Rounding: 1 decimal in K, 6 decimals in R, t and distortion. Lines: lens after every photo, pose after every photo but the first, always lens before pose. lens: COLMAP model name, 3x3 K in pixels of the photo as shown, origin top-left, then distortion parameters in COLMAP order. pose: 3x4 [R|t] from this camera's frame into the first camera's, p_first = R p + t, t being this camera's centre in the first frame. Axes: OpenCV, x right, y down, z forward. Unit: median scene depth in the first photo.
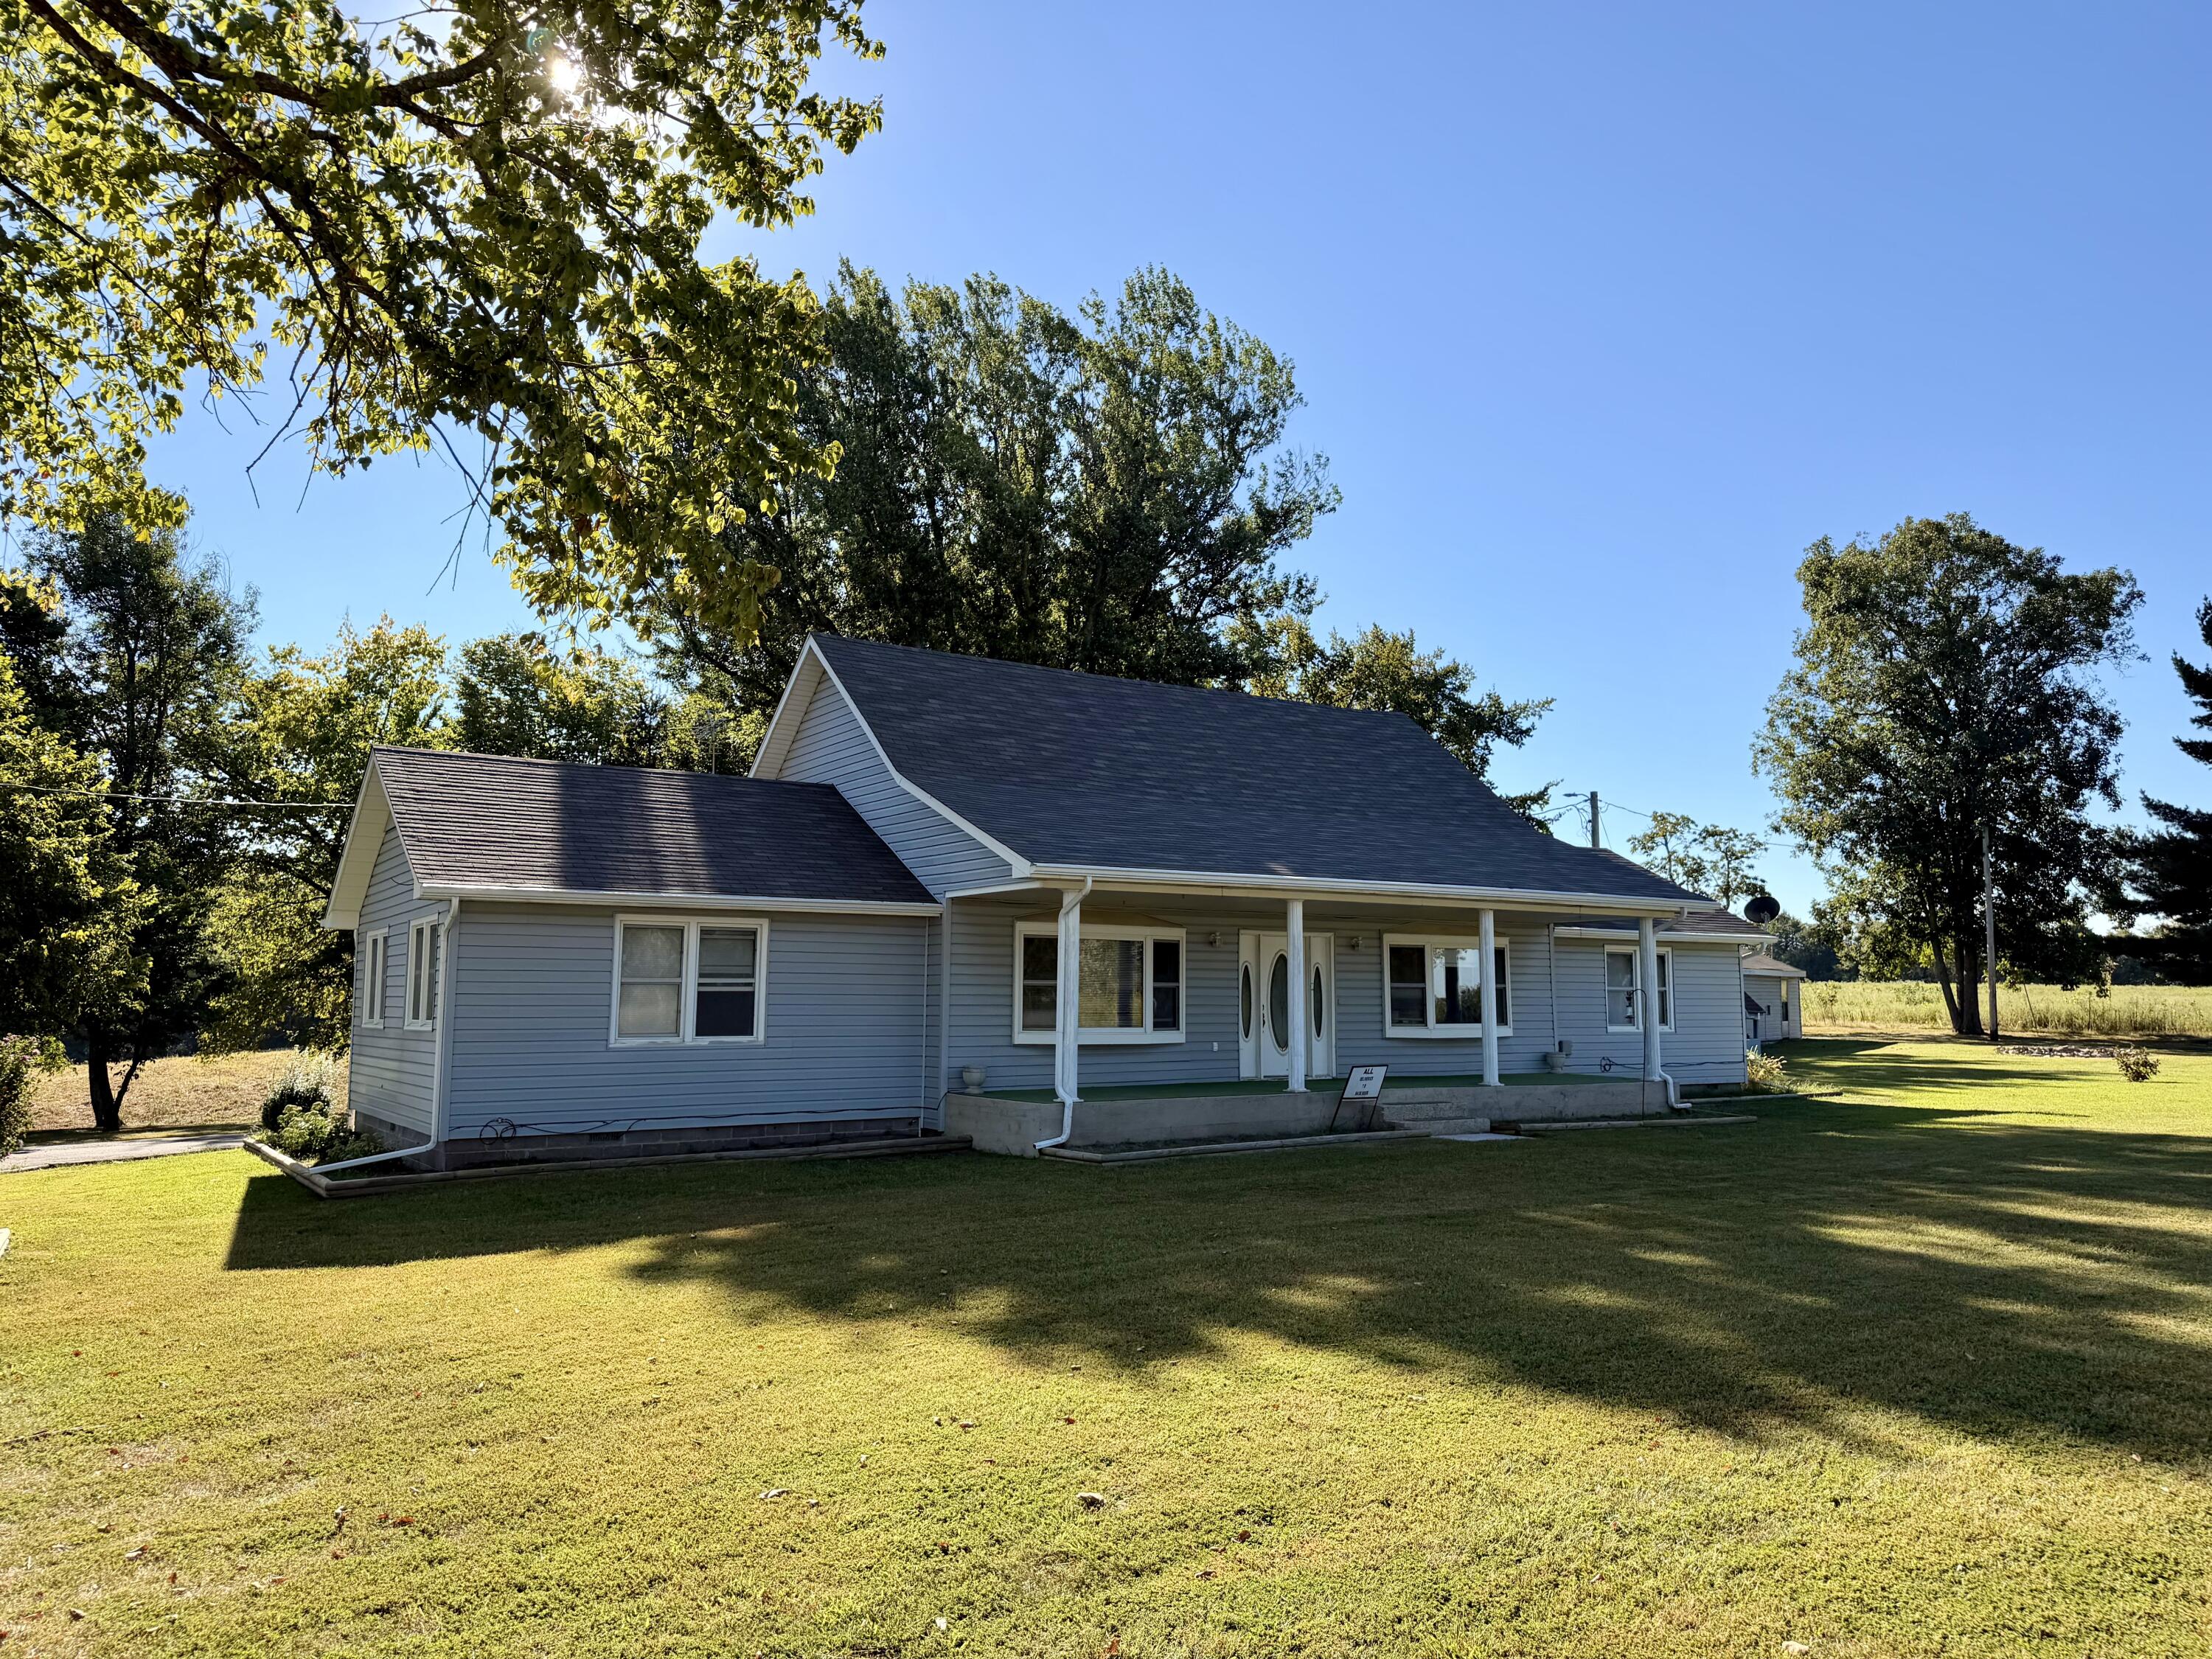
lens RADIAL K [[1540.9, 0, 1104.3], [0, 1540.9, 833.5], [0, 0, 1]] dist [0.097073, -0.105449]
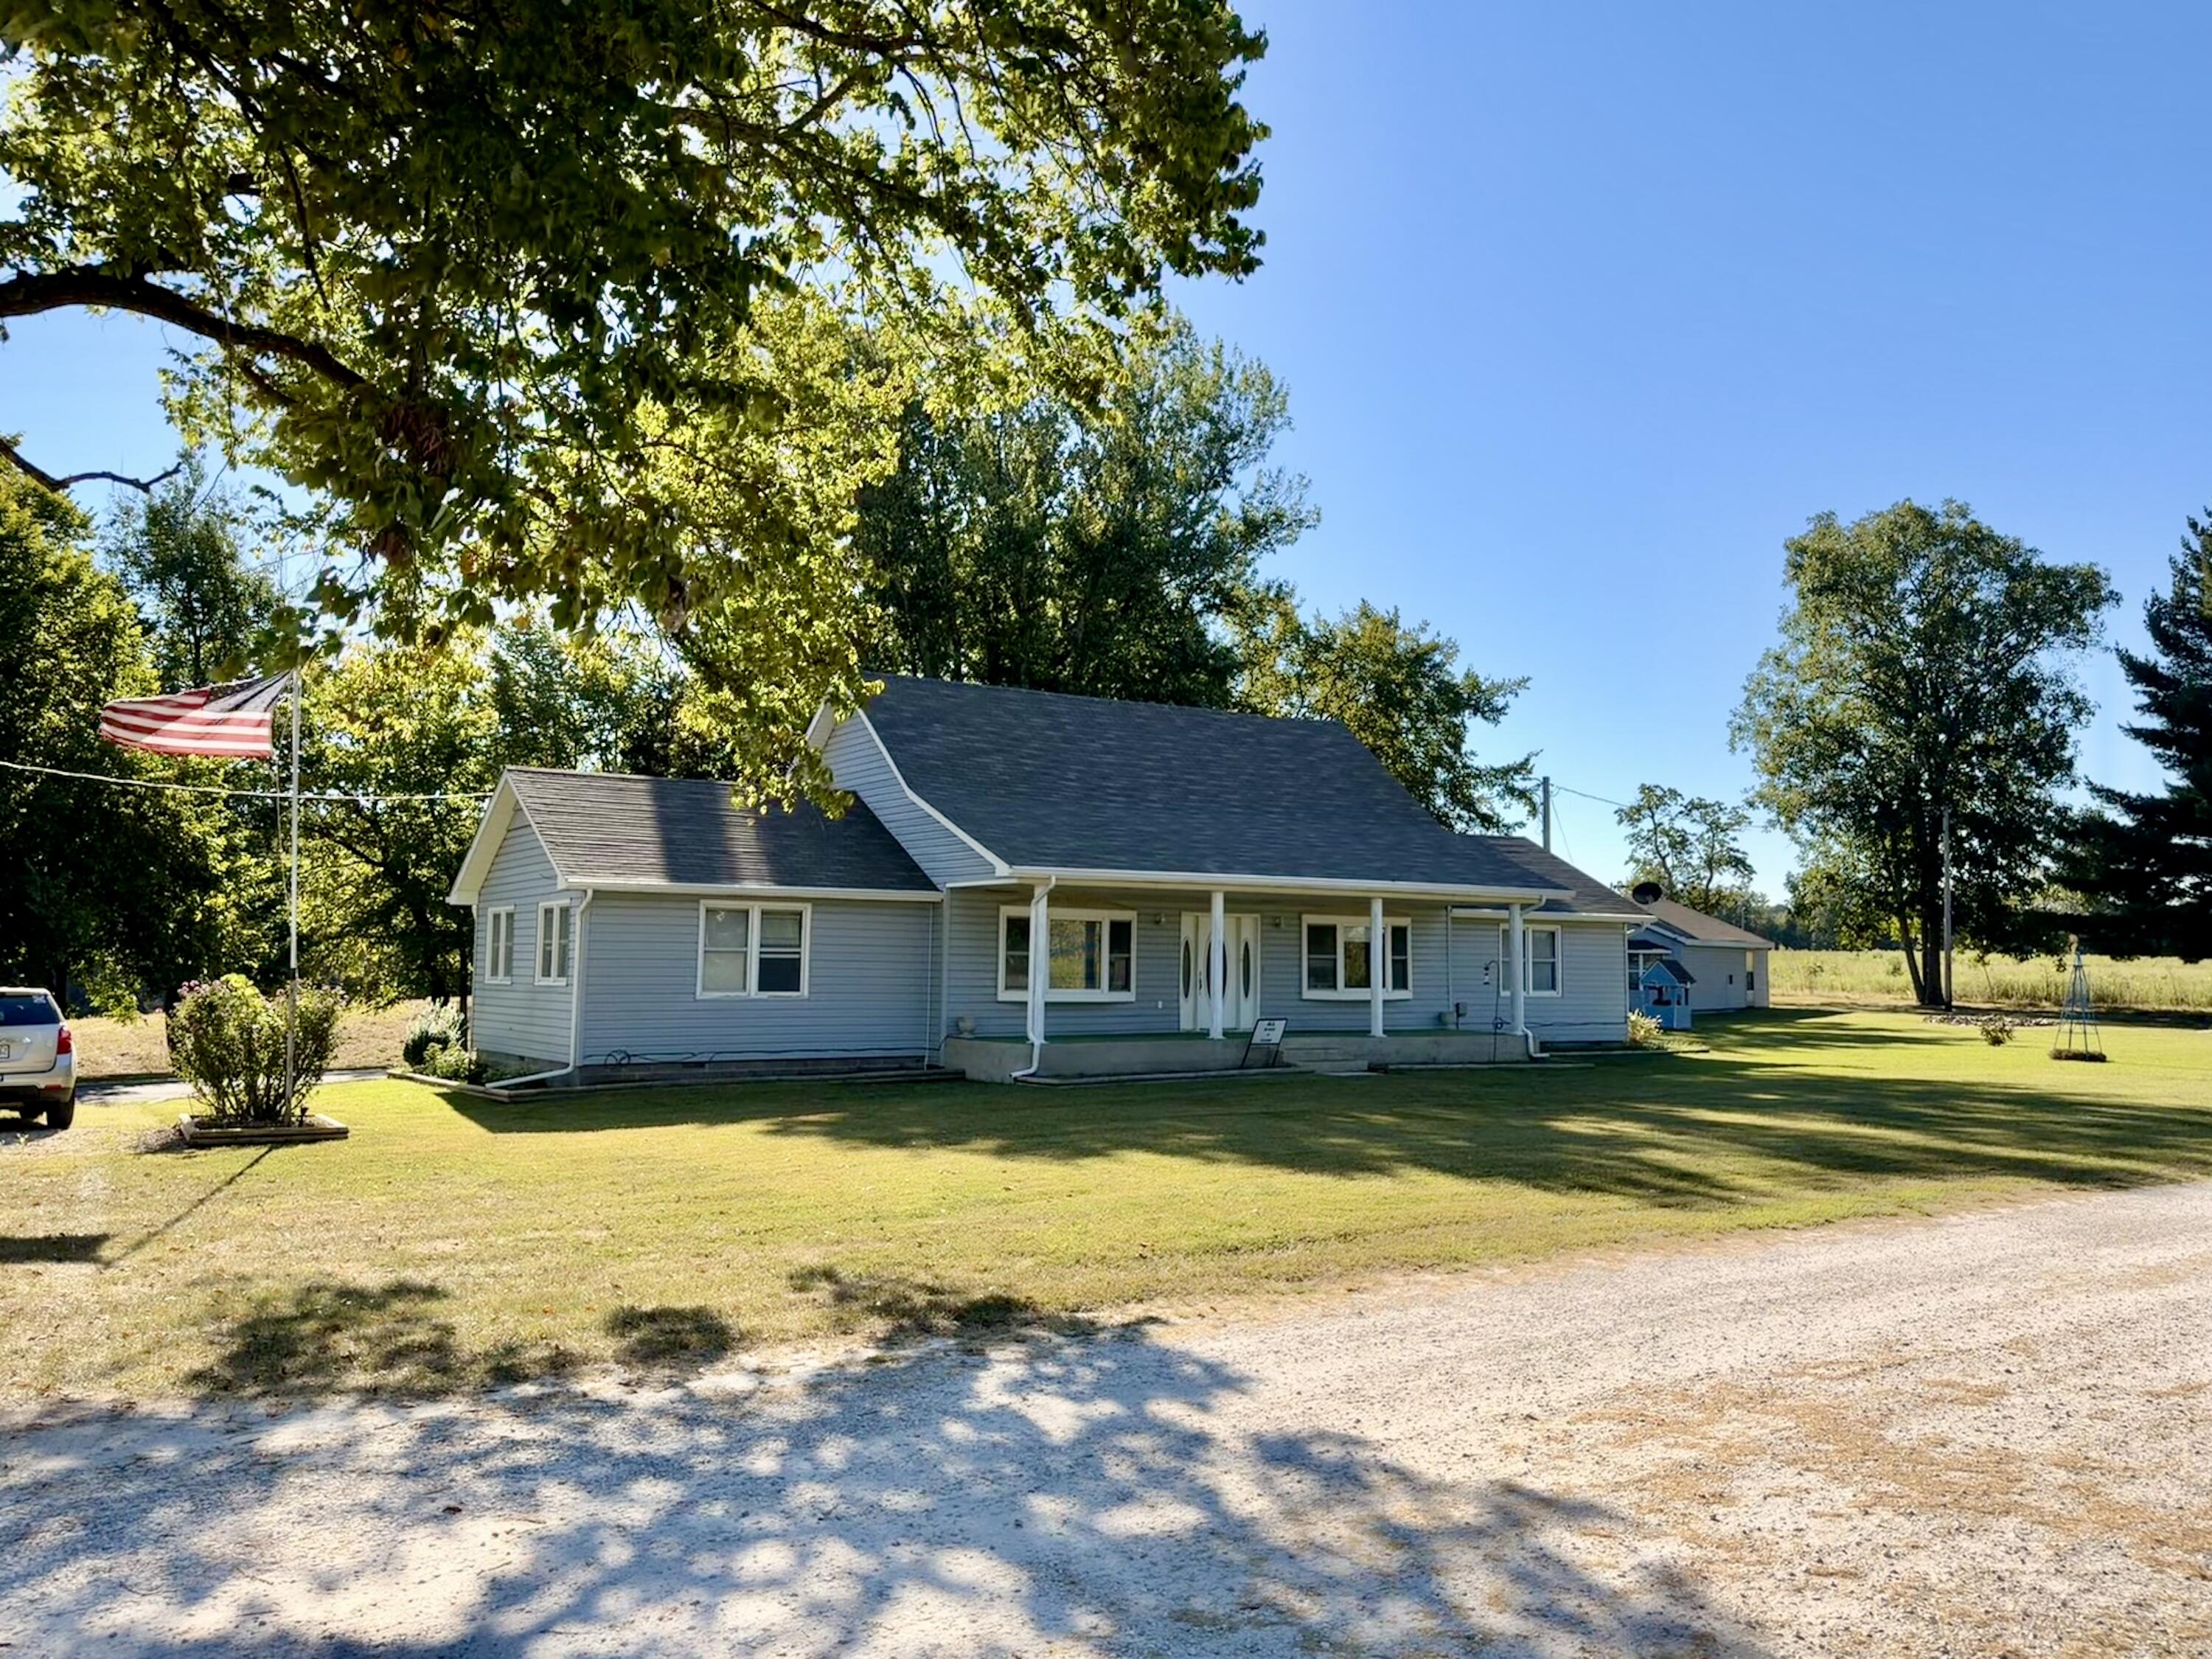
lens RADIAL K [[1554.8, 0, 1104.2], [0, 1554.8, 799.7], [0, 0, 1]] dist [0.056565, -0.000333]
pose [[0.999960, 0.008782, -0.001416, 0.021154], [-0.008780, 0.999959, 0.002021, -0.024087], [0.001434, -0.002008, 0.999997, -0.206439]]
